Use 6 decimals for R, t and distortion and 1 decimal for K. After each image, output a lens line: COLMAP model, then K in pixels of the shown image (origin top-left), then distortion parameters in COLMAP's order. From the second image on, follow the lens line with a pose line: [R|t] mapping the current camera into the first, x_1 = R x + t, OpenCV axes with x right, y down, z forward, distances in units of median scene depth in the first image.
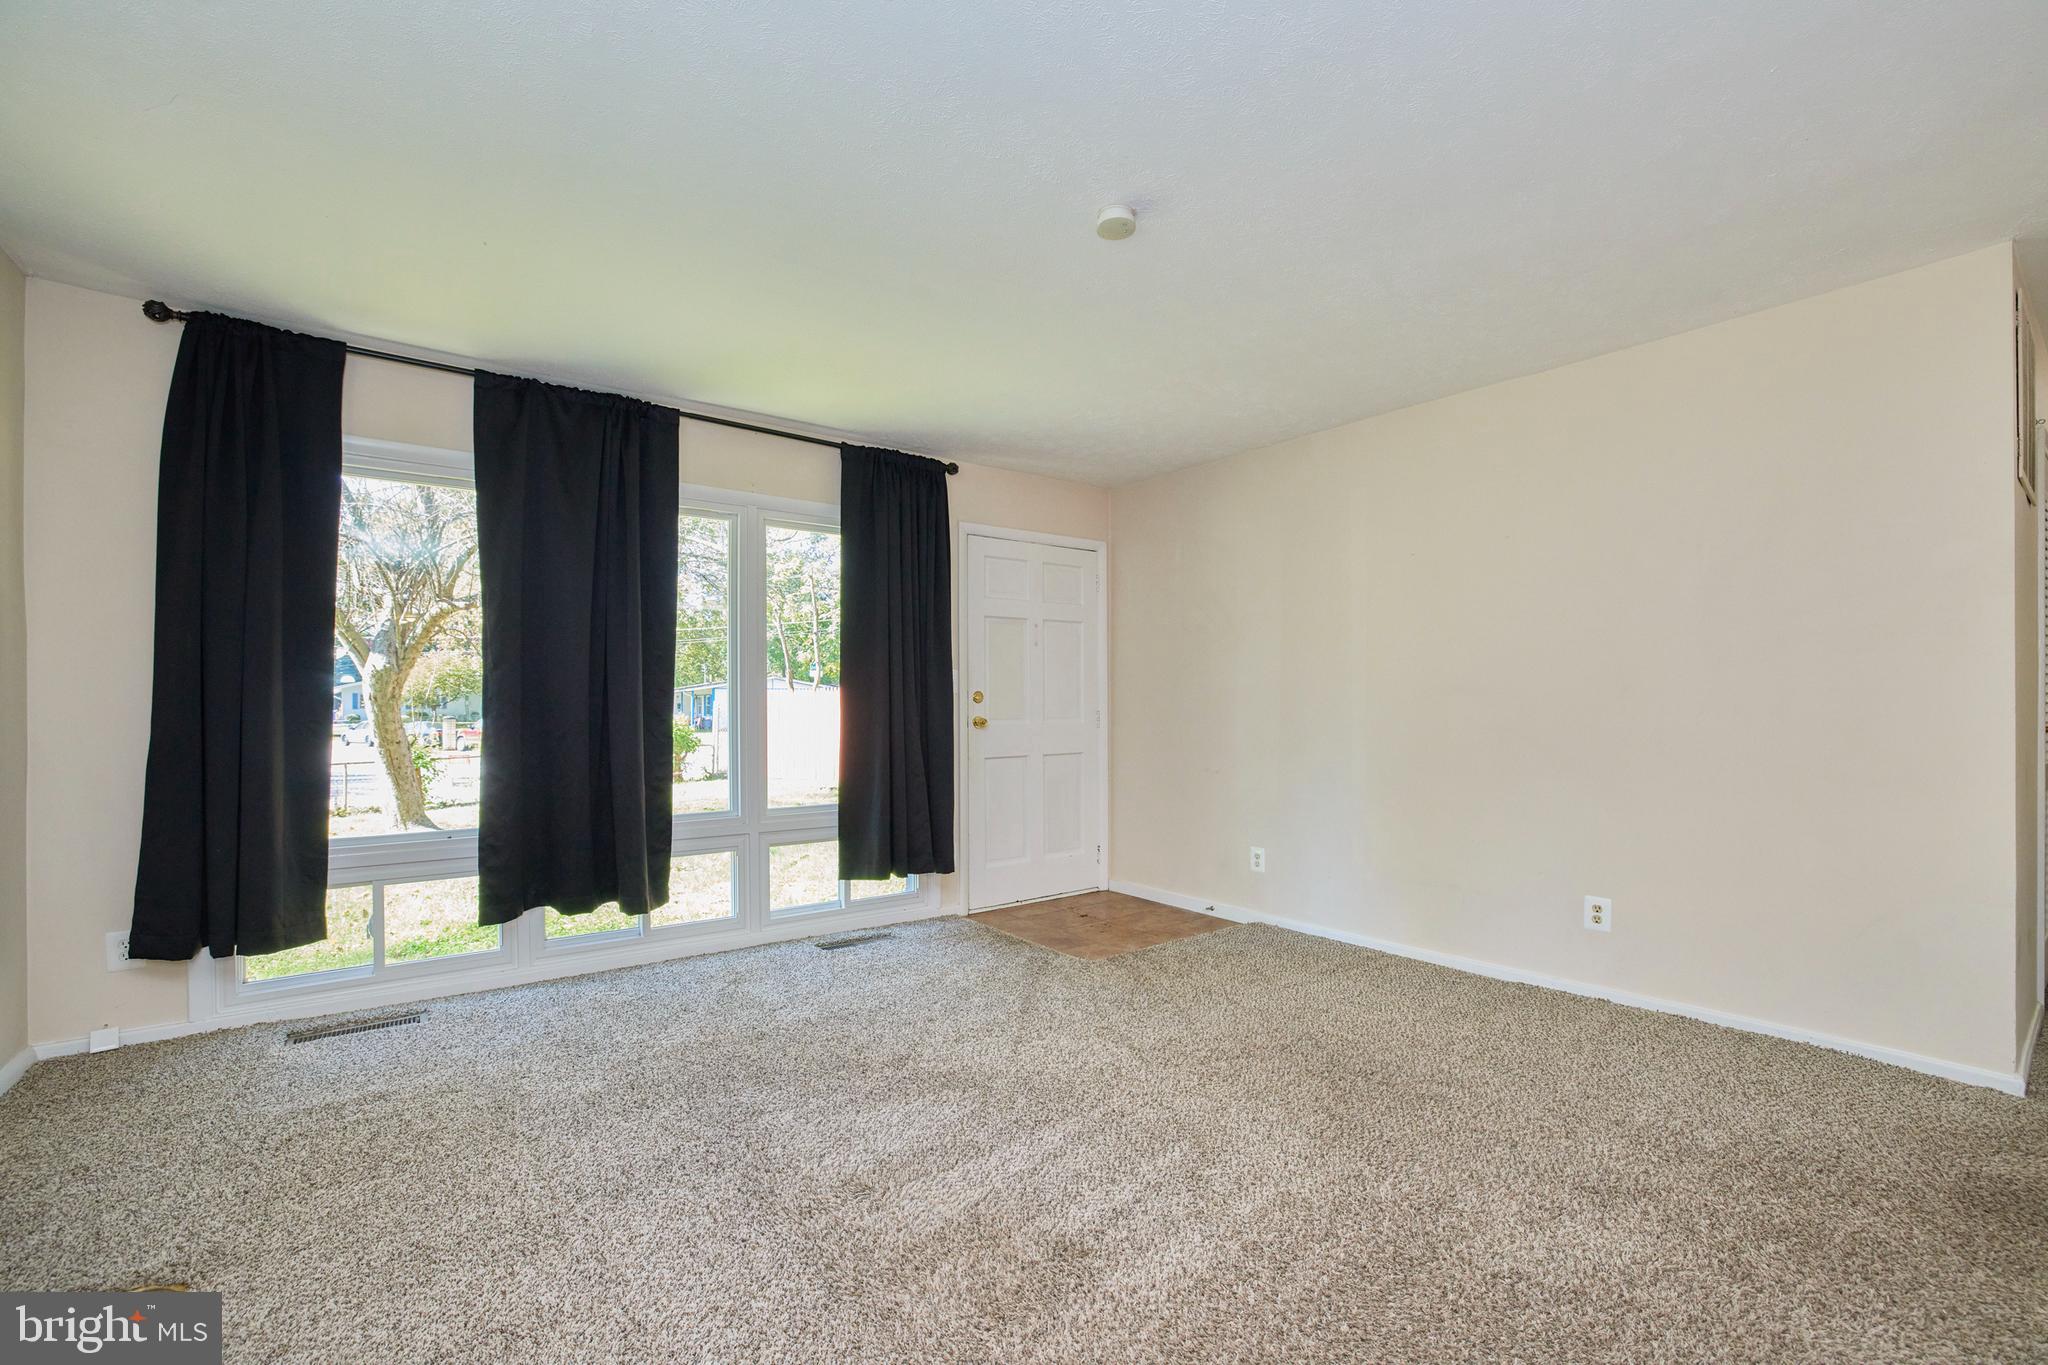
lens RADIAL K [[872.4, 0, 1044.3], [0, 872.4, 701.1], [0, 0, 1]] dist [-0.031985, 0.006606]
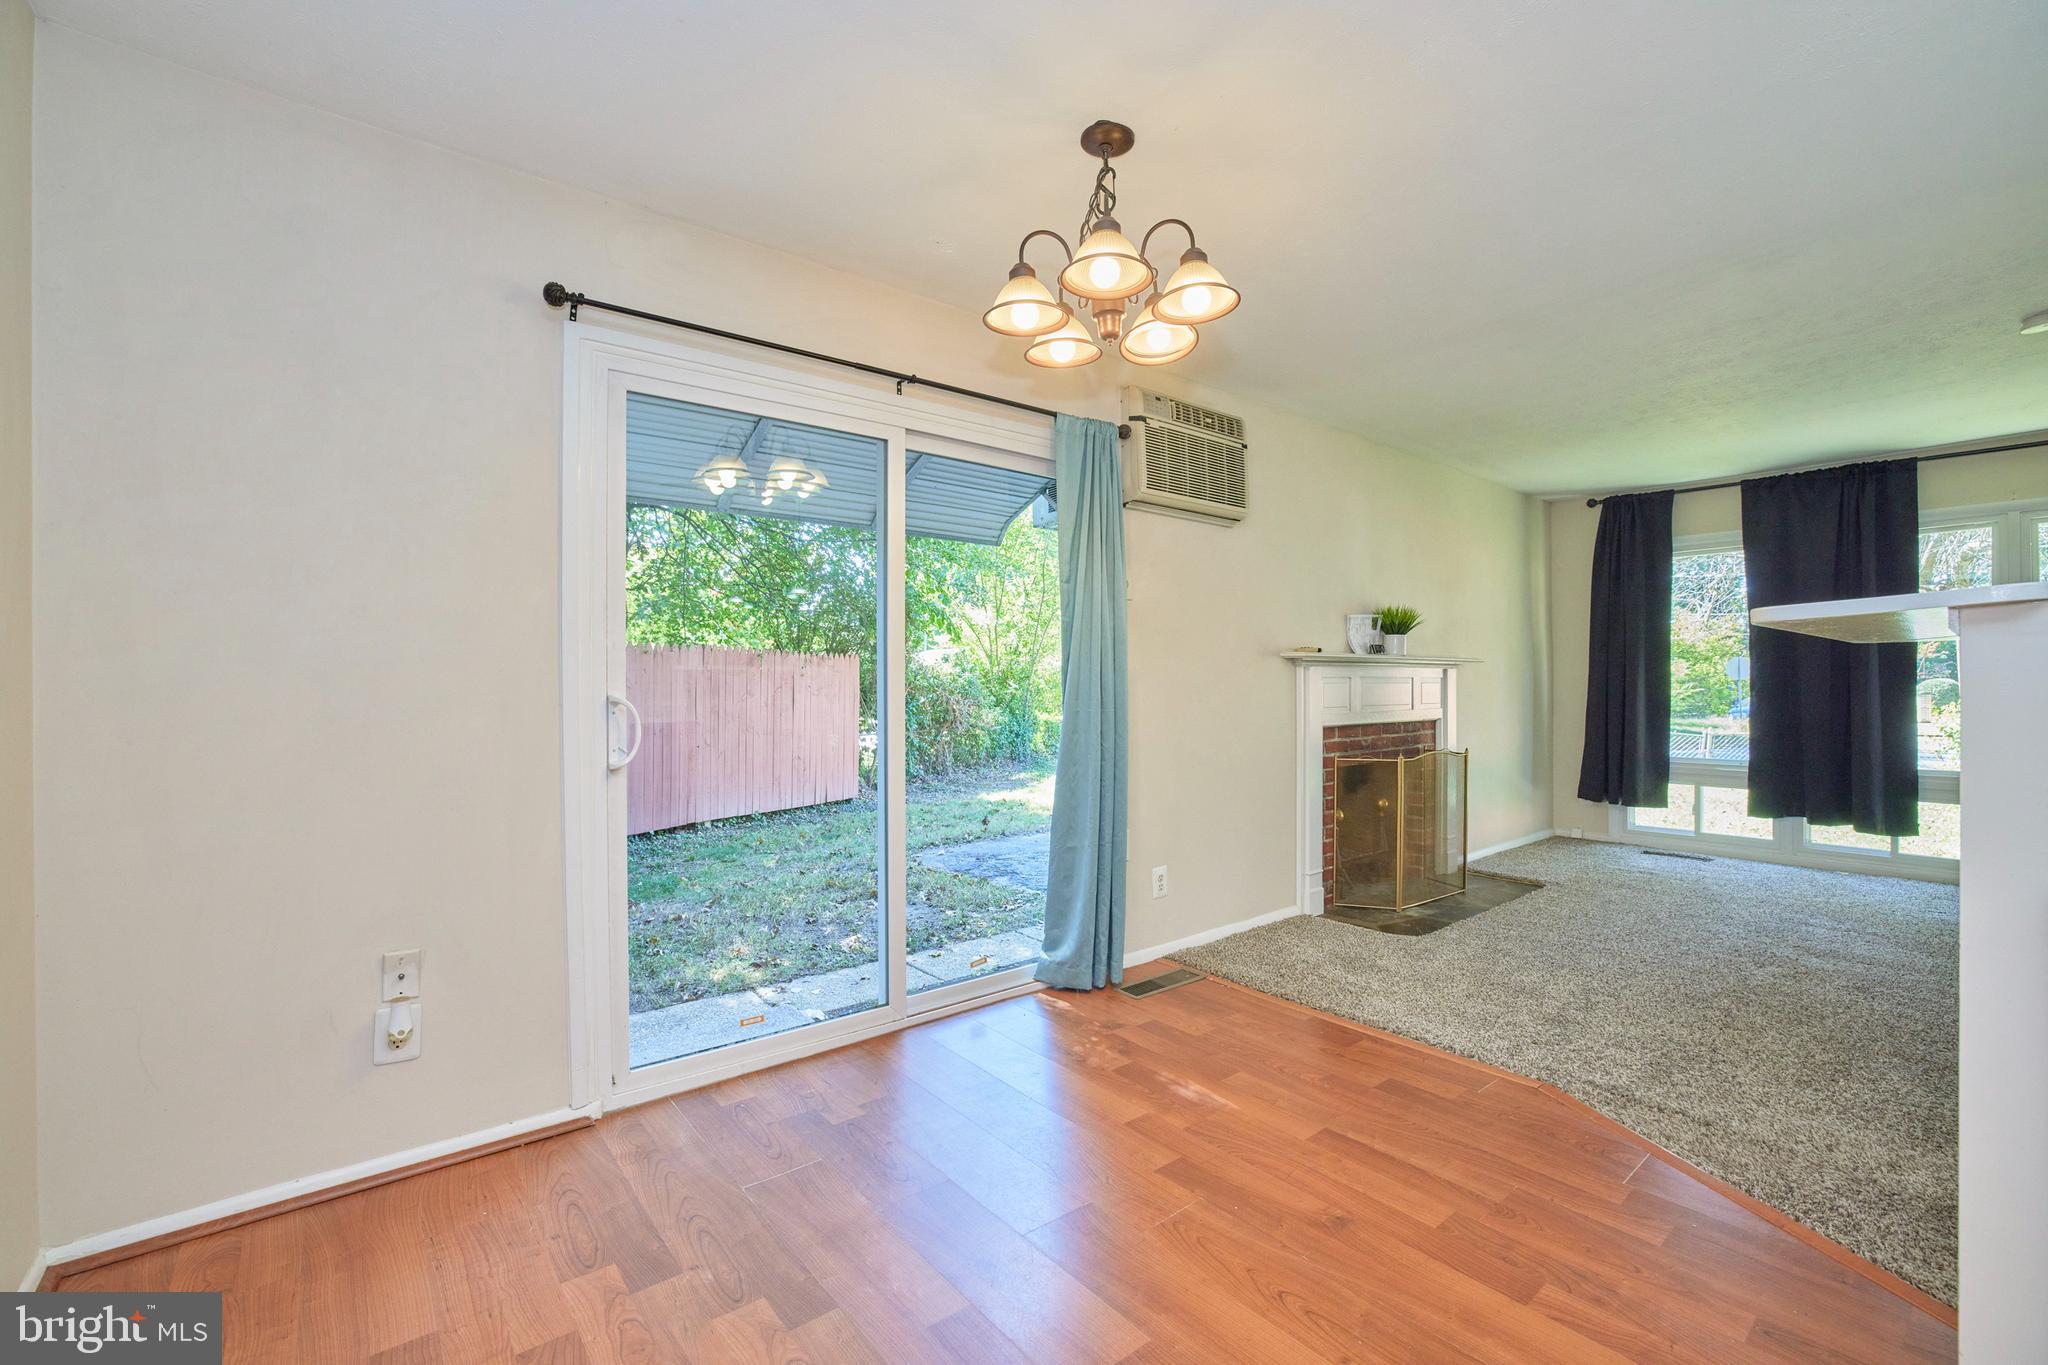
lens RADIAL K [[871.5, 0, 1024.8], [0, 871.5, 694.5], [0, 0, 1]] dist [-0.043673, 0.011752]
pose [[0.029846, 0.017350, -0.999404, 0.733473], [0.014896, 0.999731, 0.017800, -0.020705], [0.999444, -0.015418, 0.029579, -0.347219]]
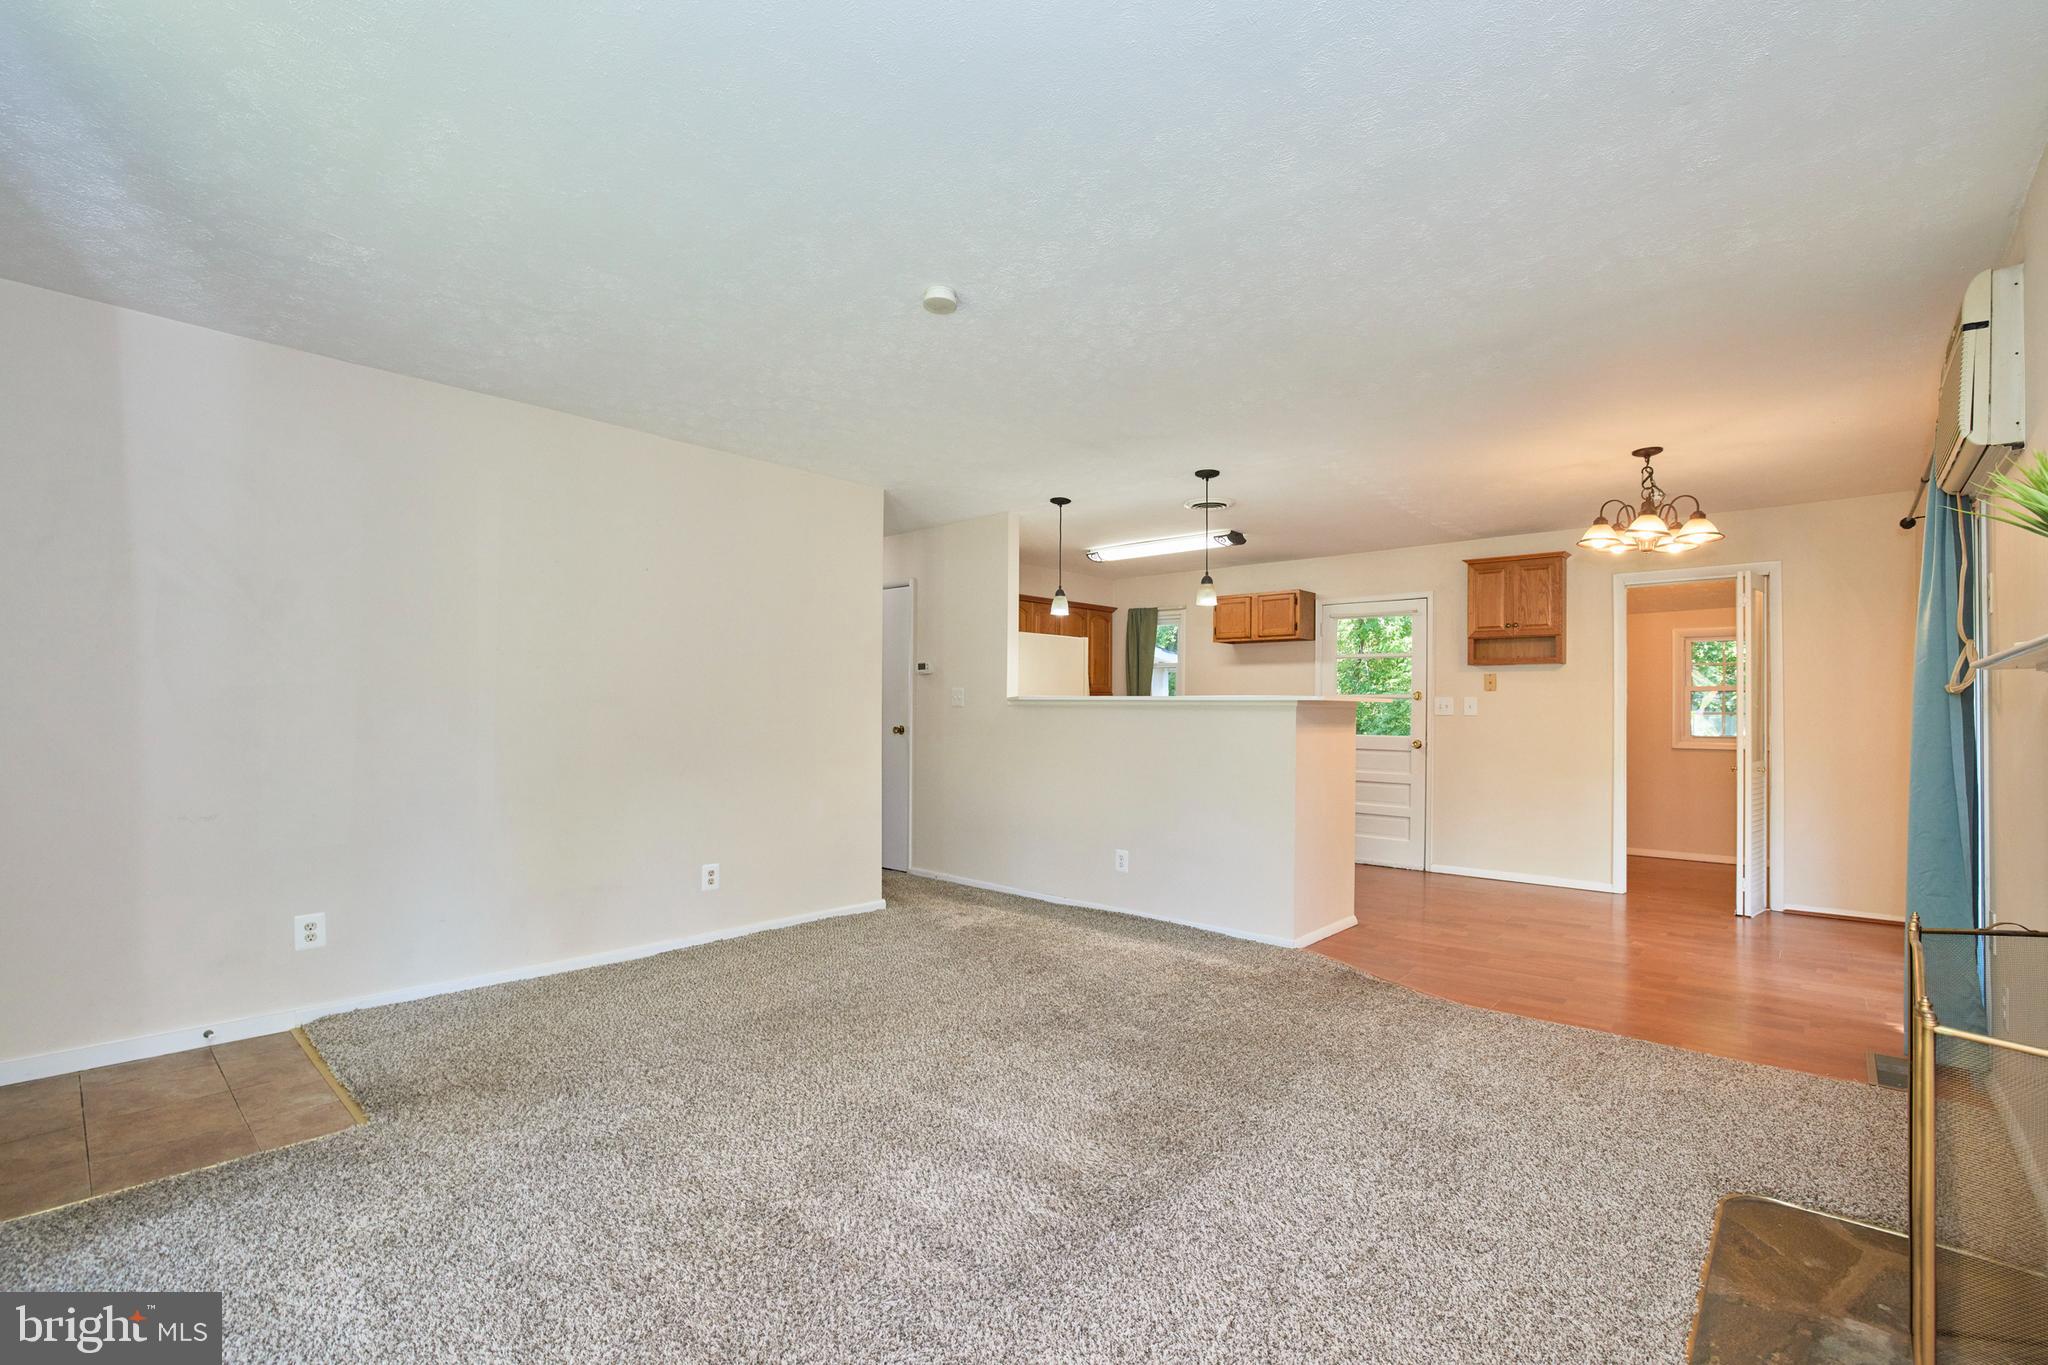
lens RADIAL K [[871.5, 0, 1046.0], [0, 871.5, 688.5], [0, 0, 1]] dist [-0.043673, 0.011752]
pose [[-0.190330, 0.030592, 0.981243, -0.594329], [-0.020270, 0.999179, -0.035083, -0.005216], [-0.981511, -0.026567, -0.189553, 0.581403]]
